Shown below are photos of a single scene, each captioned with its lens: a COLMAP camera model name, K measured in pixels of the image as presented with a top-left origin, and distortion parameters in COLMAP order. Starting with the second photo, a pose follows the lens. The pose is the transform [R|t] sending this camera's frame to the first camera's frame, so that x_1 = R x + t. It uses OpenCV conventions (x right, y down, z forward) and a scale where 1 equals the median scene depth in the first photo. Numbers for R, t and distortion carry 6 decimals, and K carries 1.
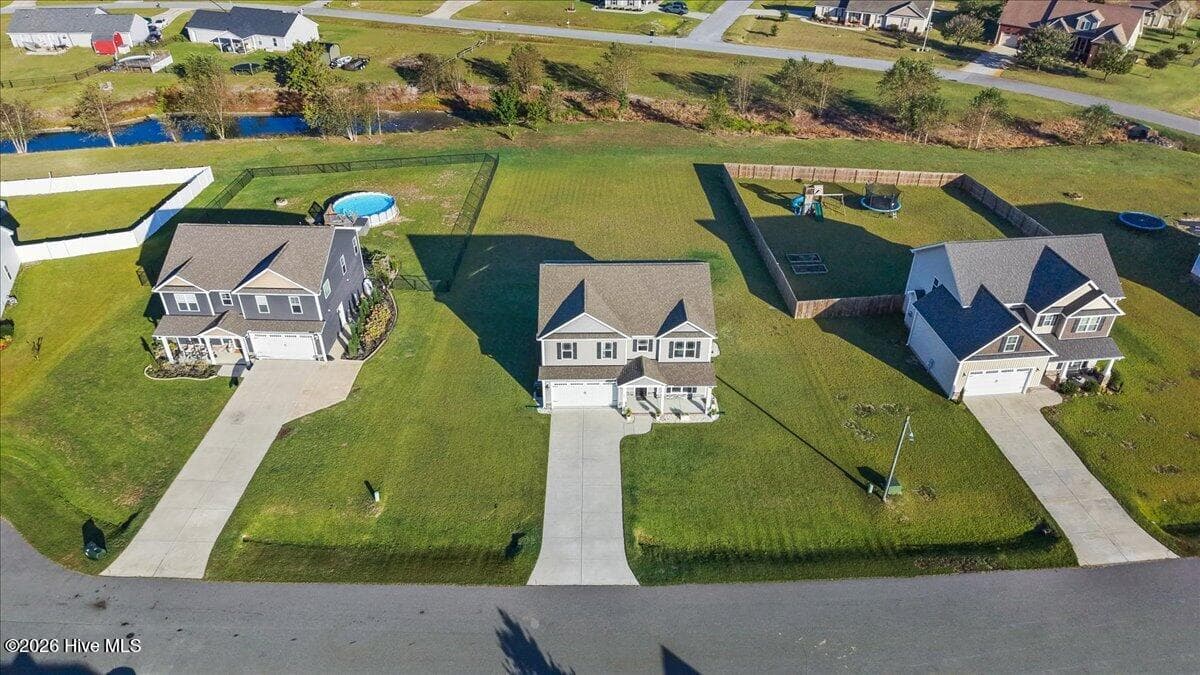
lens RADIAL K [[797.7, 0, 600.0], [0, 797.7, 337.5], [0, 0, 1]] dist [0.043845, -0.049372]
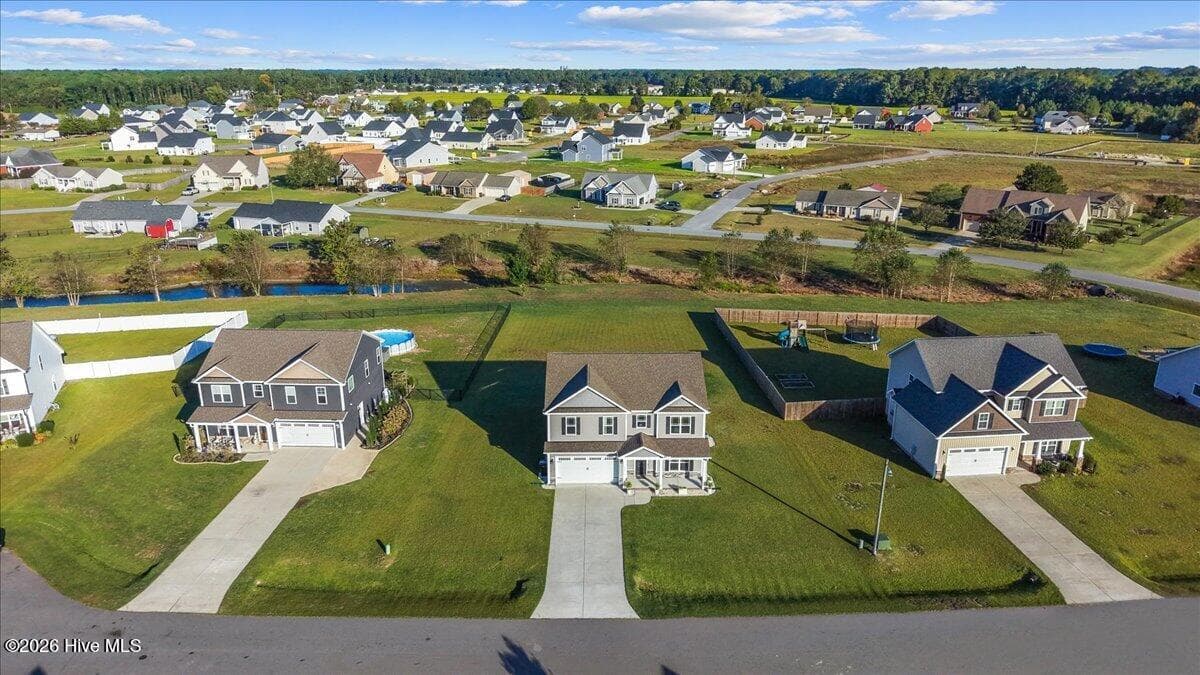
lens RADIAL K [[797.7, 0, 600.0], [0, 797.7, 337.5], [0, 0, 1]] dist [0.043845, -0.049372]
pose [[0.999990, -0.000763, -0.004304, 0.002381], [-0.000410, 0.963913, -0.266218, 0.184707], [0.004352, 0.266217, 0.963903, -0.069551]]
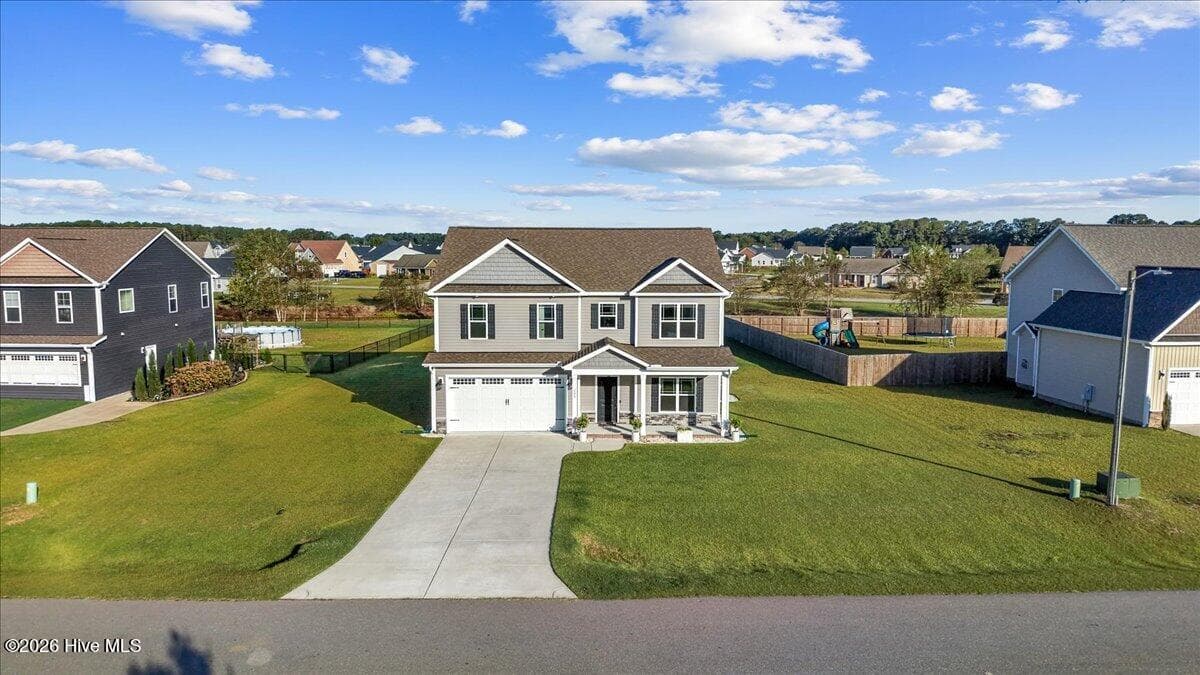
lens RADIAL K [[834.3, 0, 600.0], [0, 834.3, 337.5], [0, 0, 1]] dist [0.001978, -0.000594]
pose [[0.999978, 0.000530, -0.006663, 0.051570], [-0.003489, 0.891691, -0.452631, 0.298977], [0.005701, 0.452644, 0.891673, 0.449589]]
